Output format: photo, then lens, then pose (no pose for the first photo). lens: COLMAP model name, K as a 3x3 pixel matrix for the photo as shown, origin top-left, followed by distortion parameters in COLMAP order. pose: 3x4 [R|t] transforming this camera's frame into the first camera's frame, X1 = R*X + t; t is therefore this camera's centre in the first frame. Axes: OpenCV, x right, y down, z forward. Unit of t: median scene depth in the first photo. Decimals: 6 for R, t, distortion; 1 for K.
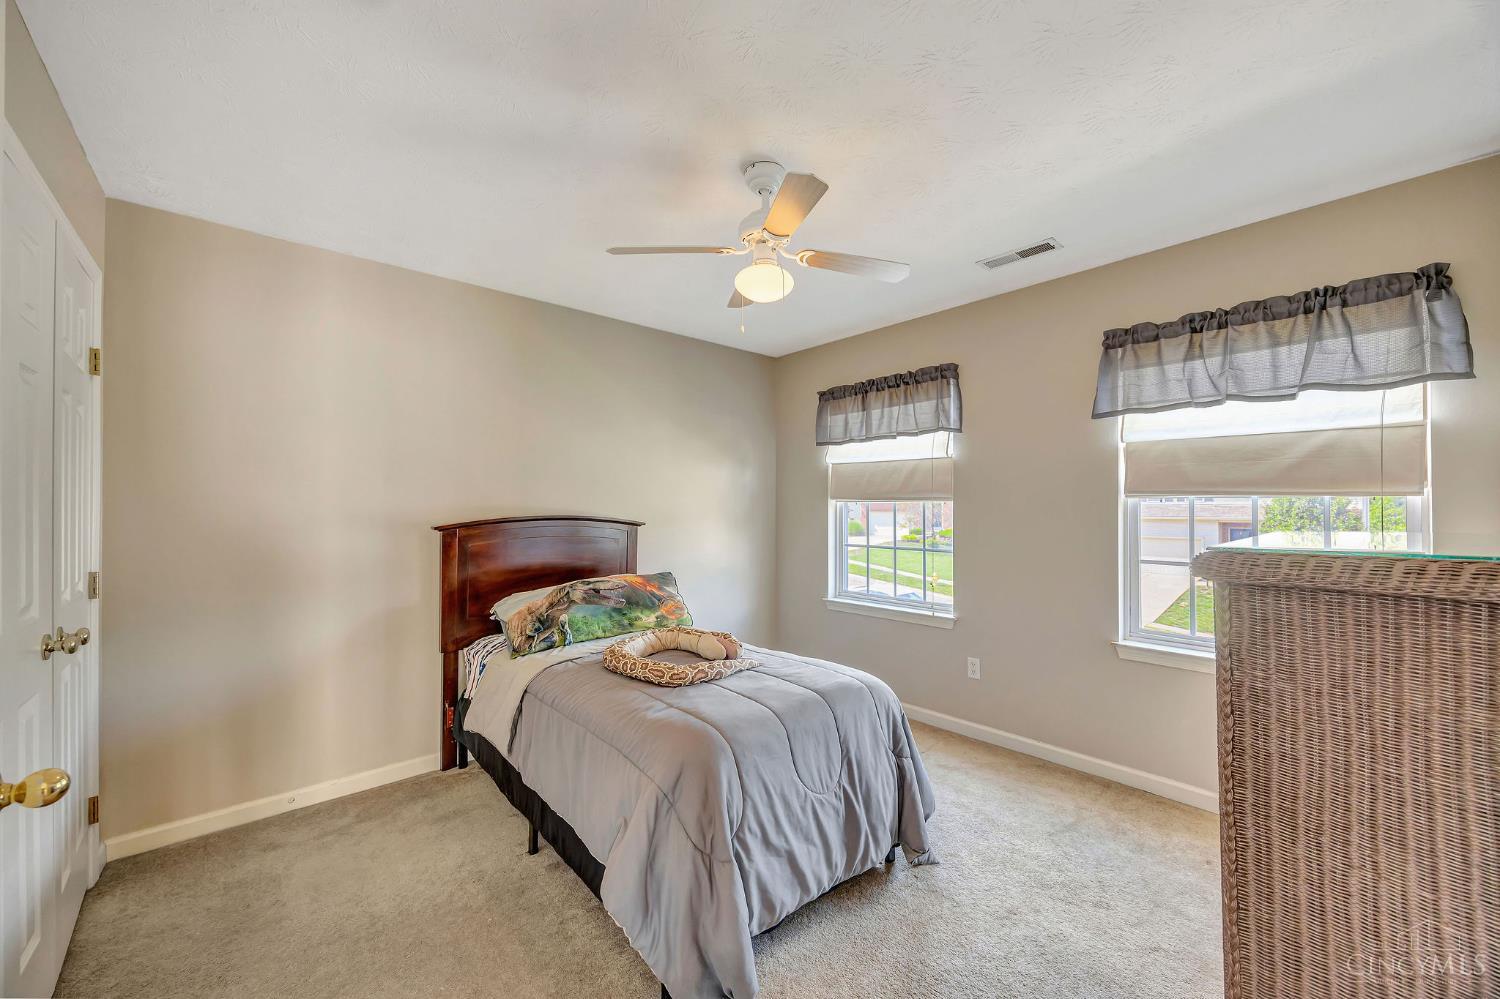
lens RADIAL K [[581.0, 0, 744.3], [0, 581.0, 503.1], [0, 0, 1]] dist [0.000311, -0.000952]
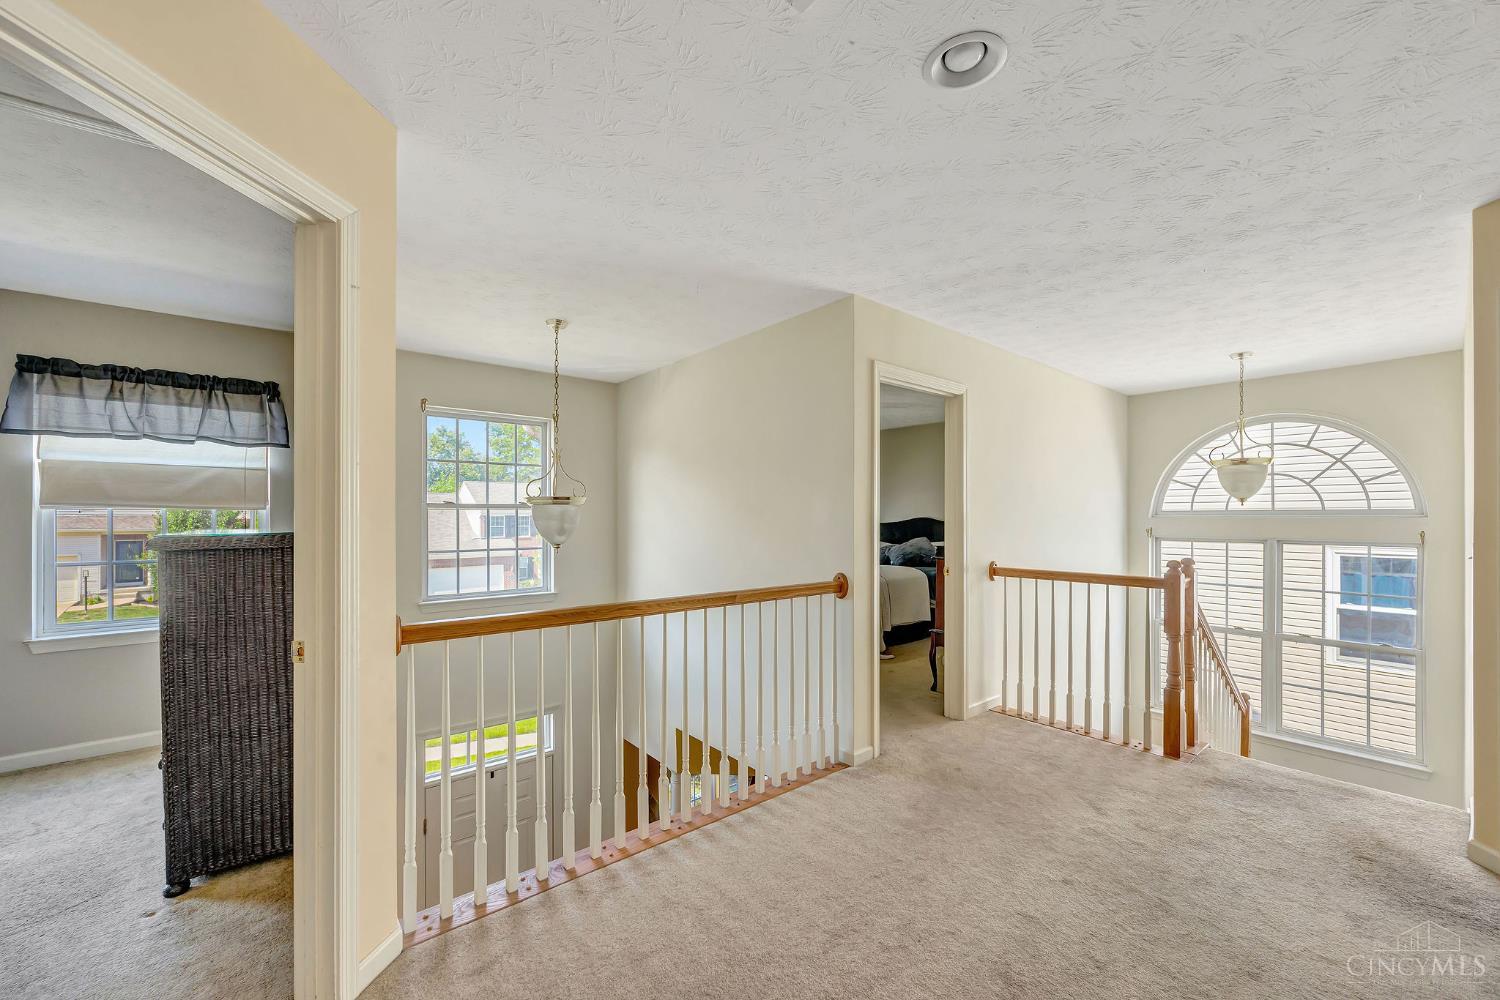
lens RADIAL K [[581.0, 0, 744.8], [0, 581.0, 513.3], [0, 0, 1]] dist [0.000311, -0.000952]
pose [[0.047545, 0.004560, 0.998859, -0.454705], [-0.004706, 0.999980, -0.004341, -0.001796], [-0.998858, -0.004494, 0.047565, -0.466811]]
